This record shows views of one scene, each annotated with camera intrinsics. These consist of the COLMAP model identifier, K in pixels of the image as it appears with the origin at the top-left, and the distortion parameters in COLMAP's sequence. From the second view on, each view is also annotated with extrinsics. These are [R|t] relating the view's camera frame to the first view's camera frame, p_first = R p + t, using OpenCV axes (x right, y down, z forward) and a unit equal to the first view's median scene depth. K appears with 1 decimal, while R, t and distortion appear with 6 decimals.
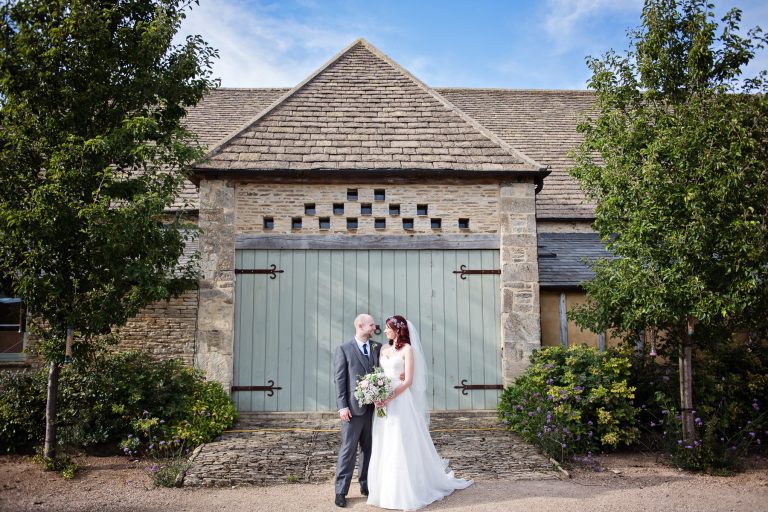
lens RADIAL K [[587.5, 0, 384.0], [0, 587.5, 256.0], [0, 0, 1]] dist [-0.045781, 0.001273]
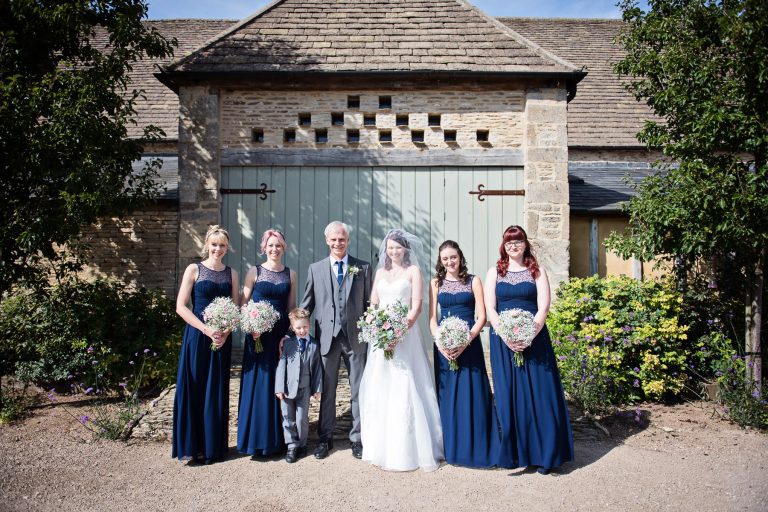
lens RADIAL K [[531.7, 0, 384.0], [0, 531.7, 256.0], [0, 0, 1]] dist [-0.057485, -0.001642]
pose [[0.999003, 0.006844, -0.044124, 0.027109], [-0.002614, 0.995451, 0.095237, 0.046366], [0.044575, -0.095027, 0.994476, 0.205864]]
